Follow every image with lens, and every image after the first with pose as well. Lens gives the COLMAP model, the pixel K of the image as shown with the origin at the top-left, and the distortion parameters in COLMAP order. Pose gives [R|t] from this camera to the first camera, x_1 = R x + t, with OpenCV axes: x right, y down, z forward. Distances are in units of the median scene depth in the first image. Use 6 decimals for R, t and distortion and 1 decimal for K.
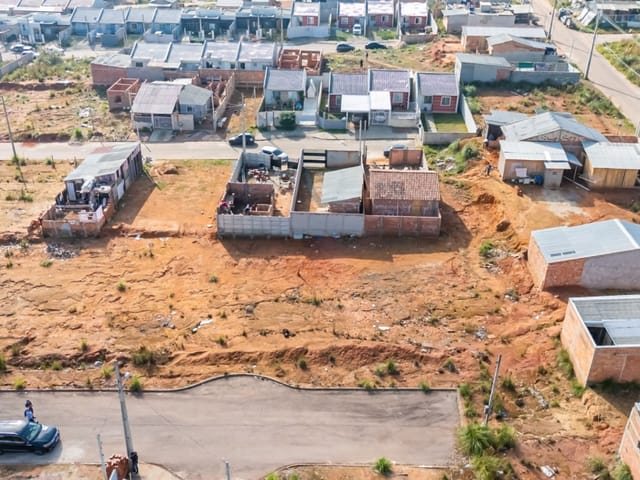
lens RADIAL K [[657.7, 0, 316.2], [0, 657.7, 239.6], [0, 0, 1]] dist [0.151846, -0.376391]
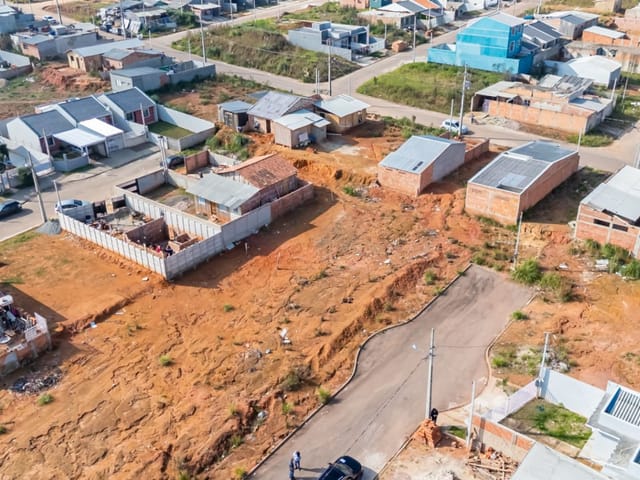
lens RADIAL K [[637.1, 0, 316.5], [0, 637.1, 240.7], [0, 0, 1]] dist [0.105566, -0.168875]
pose [[0.591836, -0.395782, 0.702201, -0.652557], [0.406323, 0.898861, 0.164164, -0.123496], [-0.696155, 0.188163, 0.692794, 0.205659]]
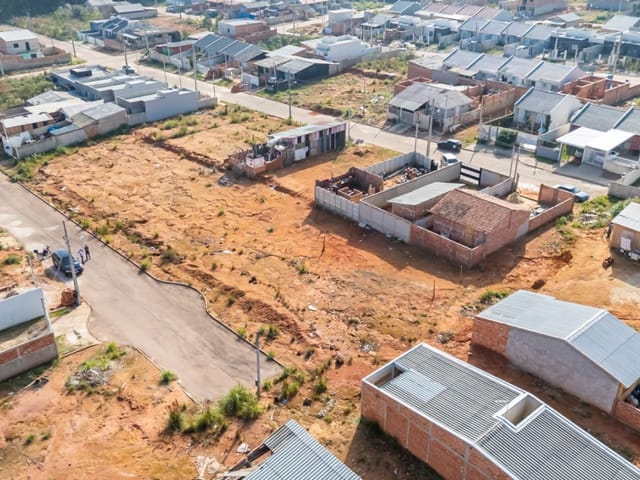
lens RADIAL K [[637.1, 0, 316.5], [0, 637.1, 240.7], [0, 0, 1]] dist [0.105566, -0.168875]
pose [[0.696608, 0.320683, -0.641794, 0.607025], [-0.328639, 0.937805, 0.111883, -0.073166], [0.637757, 0.132980, 0.758671, 0.154152]]
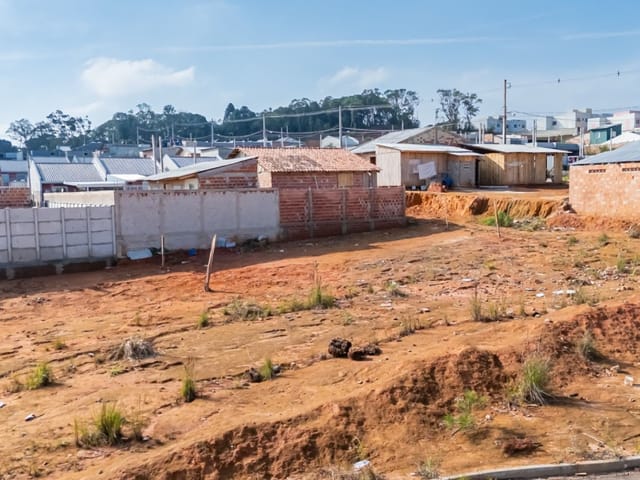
lens RADIAL K [[637.1, 0, 316.5], [0, 637.1, 240.7], [0, 0, 1]] dist [0.105566, -0.168875]
pose [[0.830520, -0.077020, 0.551638, -0.154789], [0.291925, 0.903658, -0.313339, 0.143886], [-0.474358, 0.421272, 0.772990, 0.640273]]
